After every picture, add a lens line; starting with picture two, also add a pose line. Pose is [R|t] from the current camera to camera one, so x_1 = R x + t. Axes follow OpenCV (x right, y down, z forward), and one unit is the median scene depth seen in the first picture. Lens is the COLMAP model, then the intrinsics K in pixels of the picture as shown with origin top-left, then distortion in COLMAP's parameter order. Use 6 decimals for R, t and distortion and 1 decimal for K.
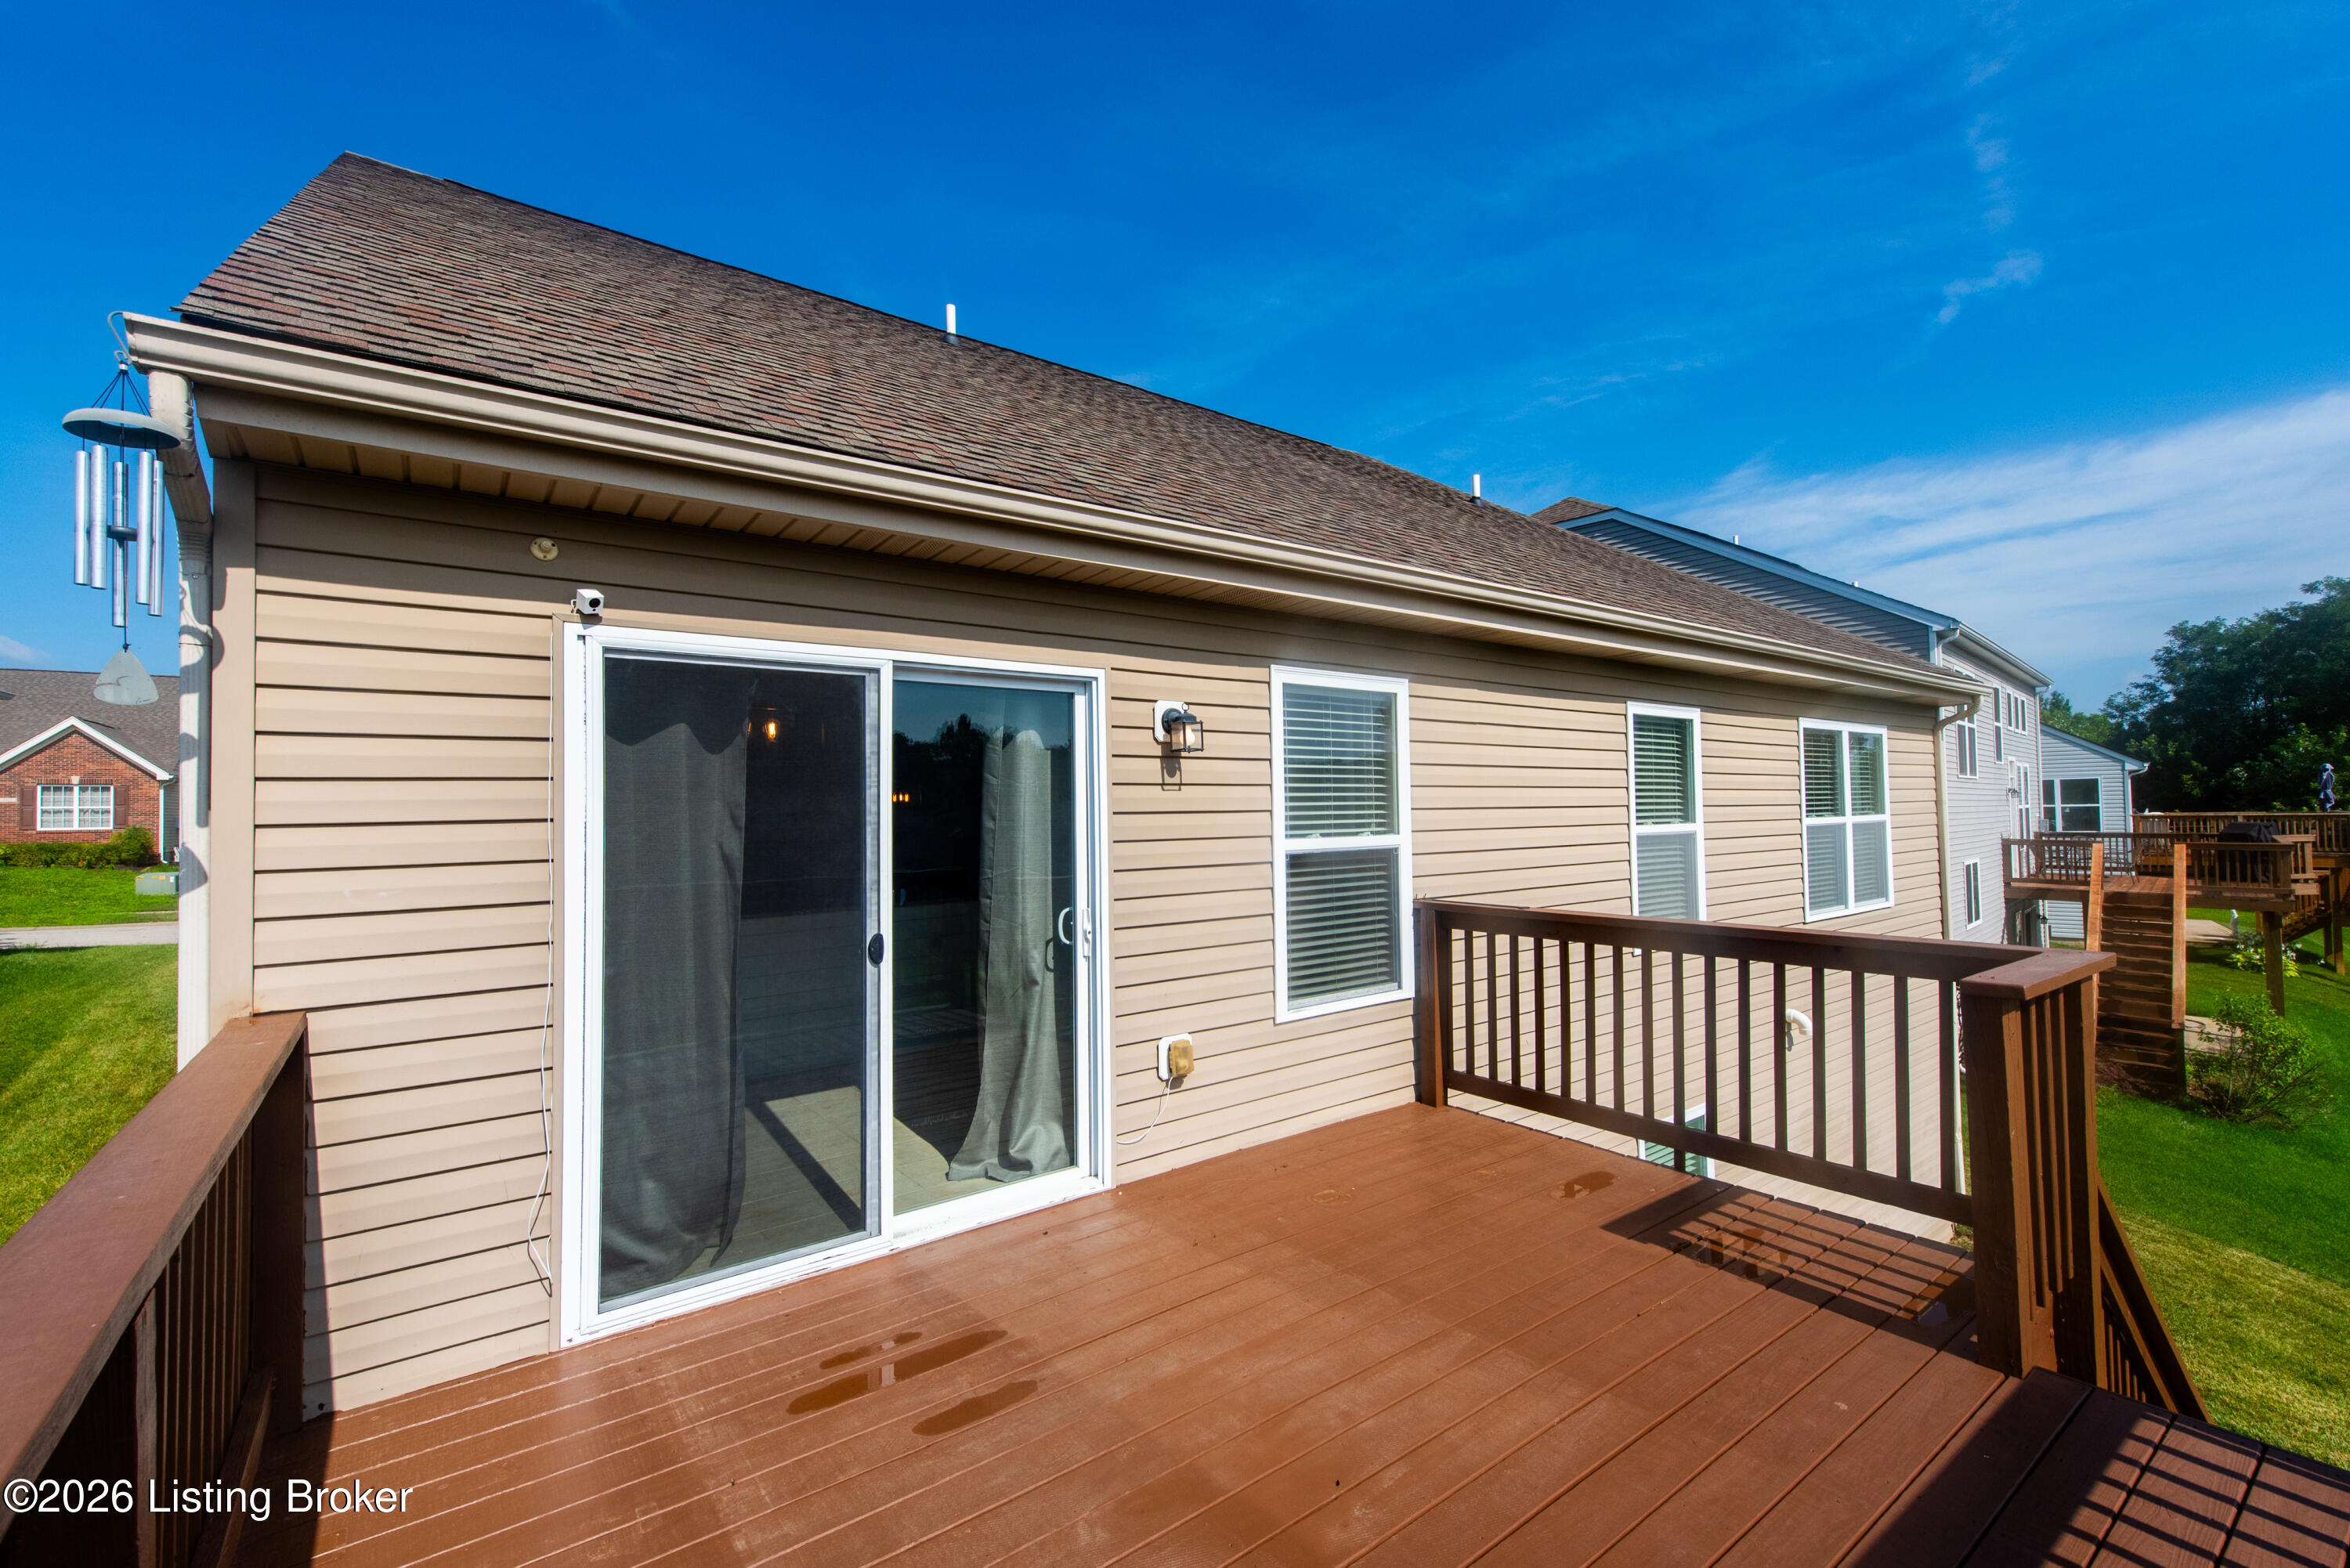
lens RADIAL K [[1027.5, 0, 1173.0], [0, 1027.5, 778.1], [0, 0, 1]] dist [0.011469, 0.000066]
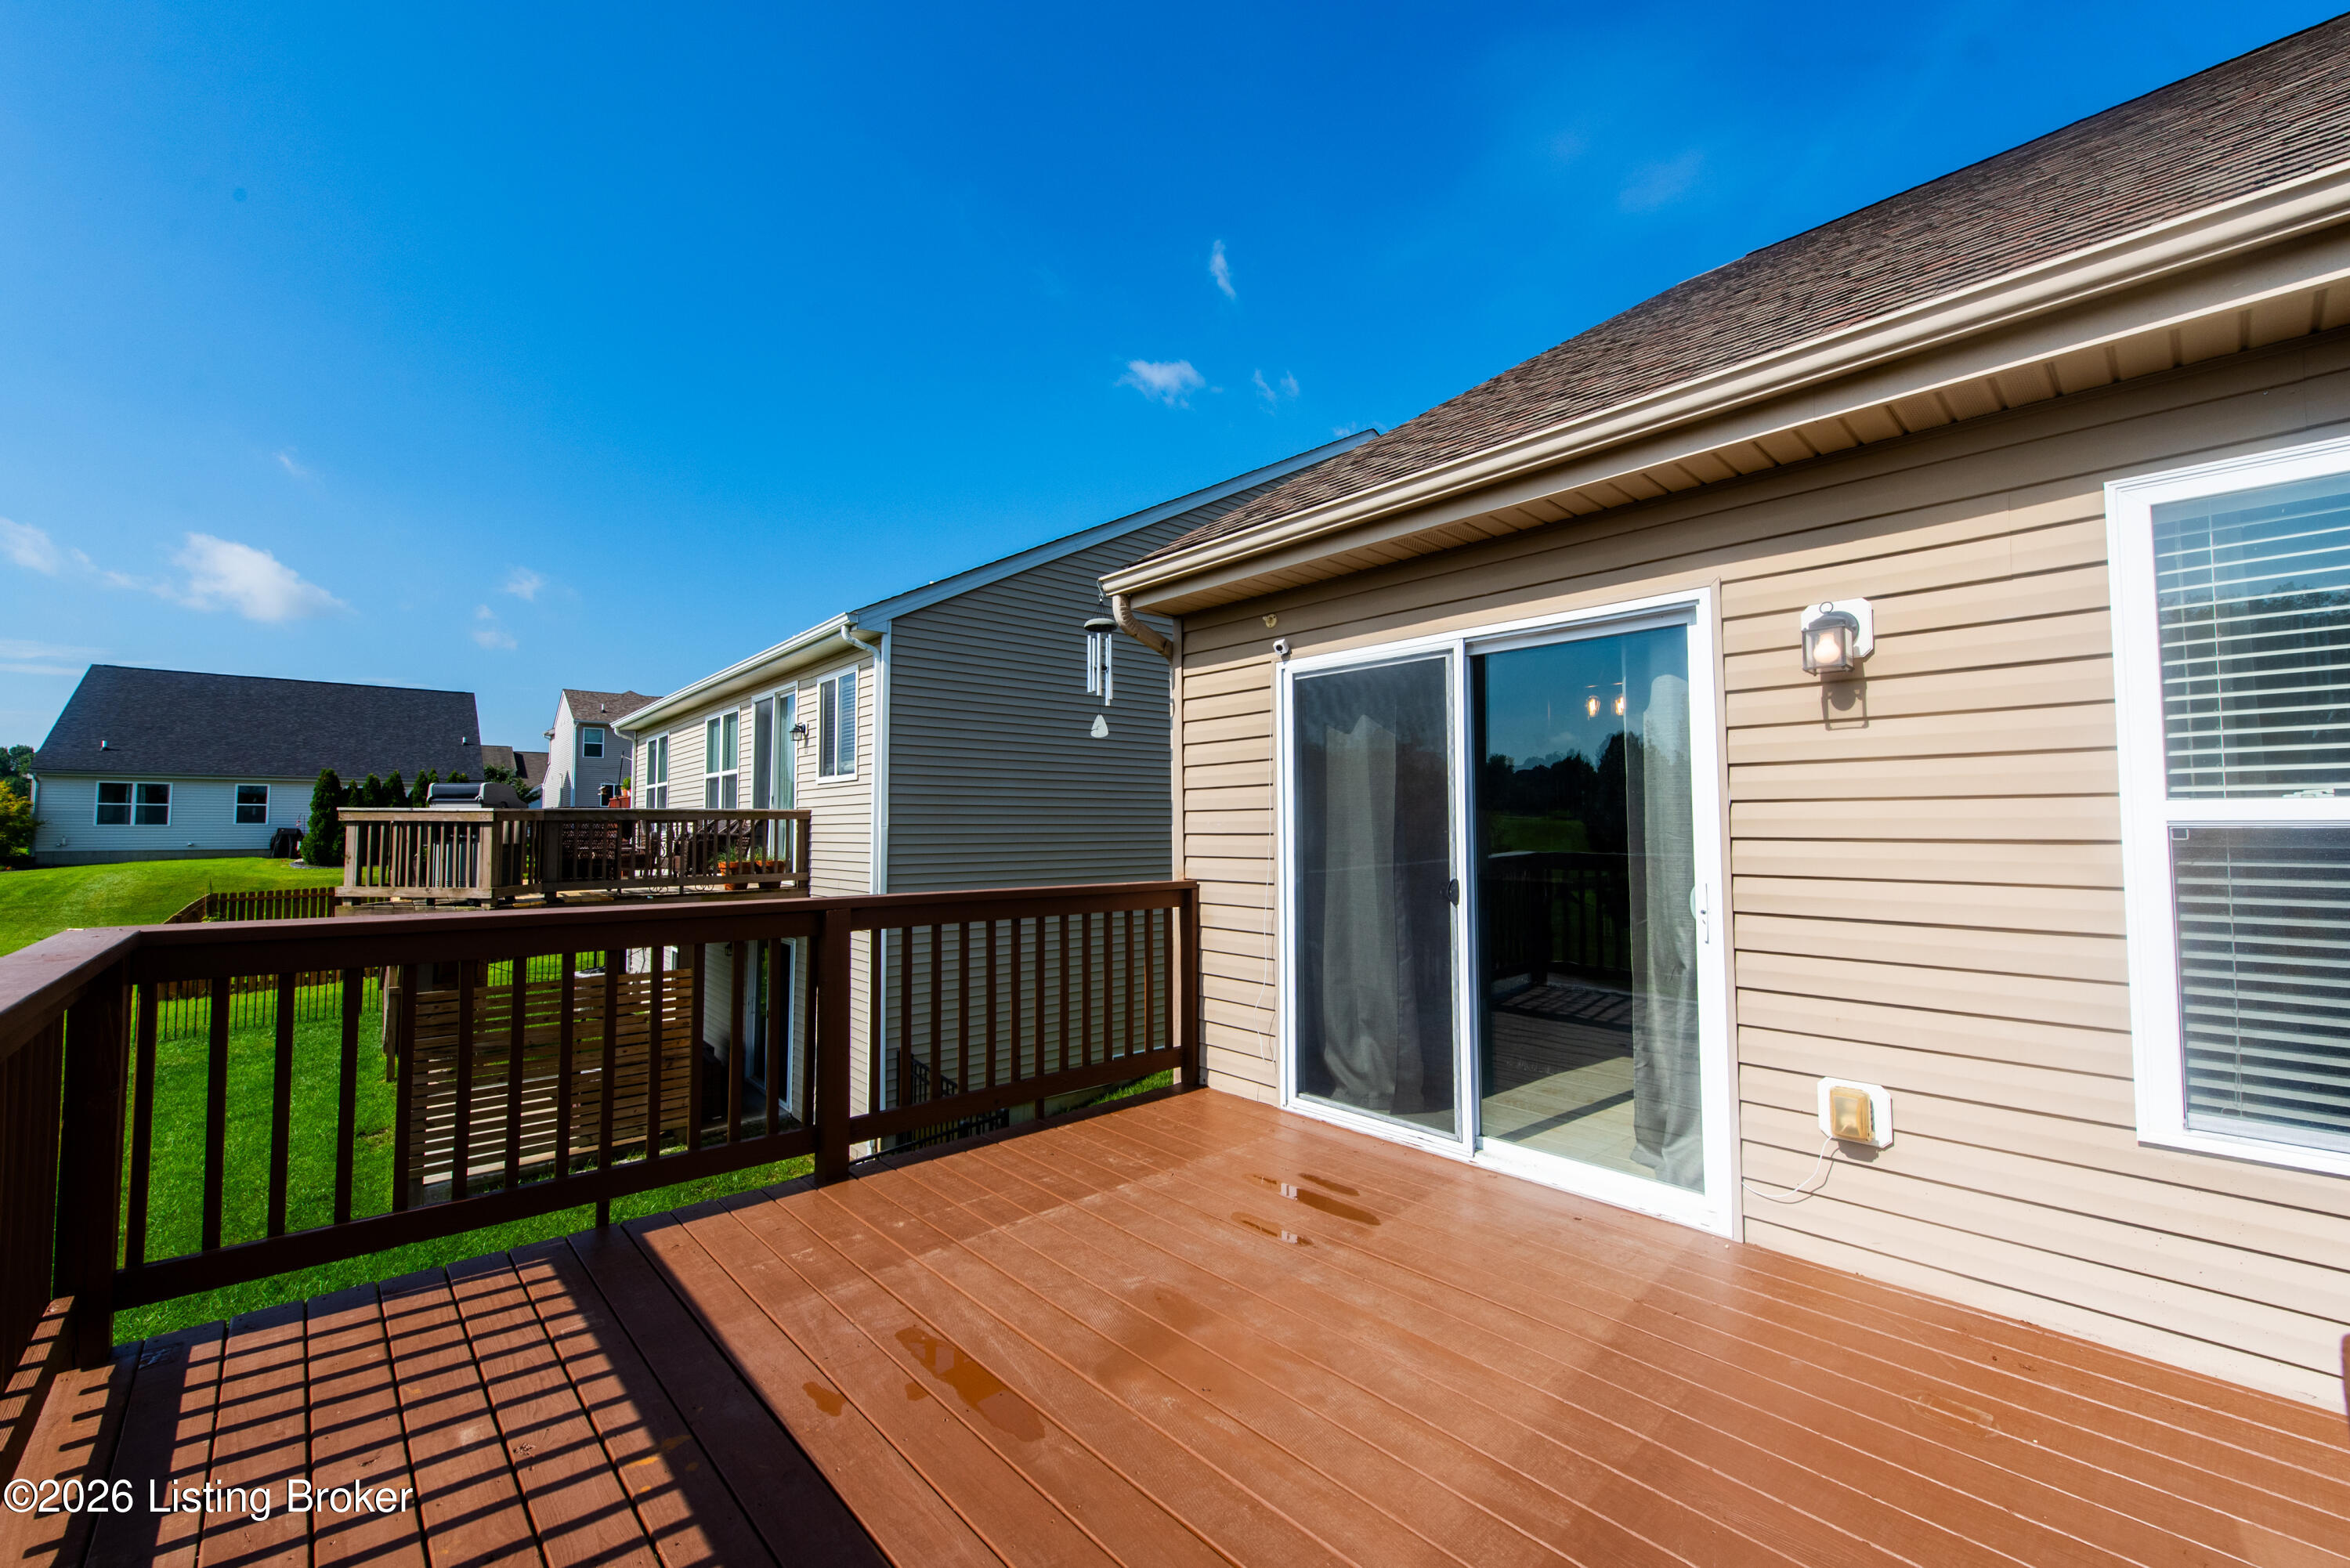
lens RADIAL K [[983.1, 0, 1180.6], [0, 983.1, 778.2], [0, 0, 1]] dist [-0.002651, -0.000259]
pose [[0.055988, -0.038599, -0.997685, 0.808271], [0.029954, 0.998868, -0.036964, 0.071980], [0.997982, -0.027816, 0.057080, 0.647705]]
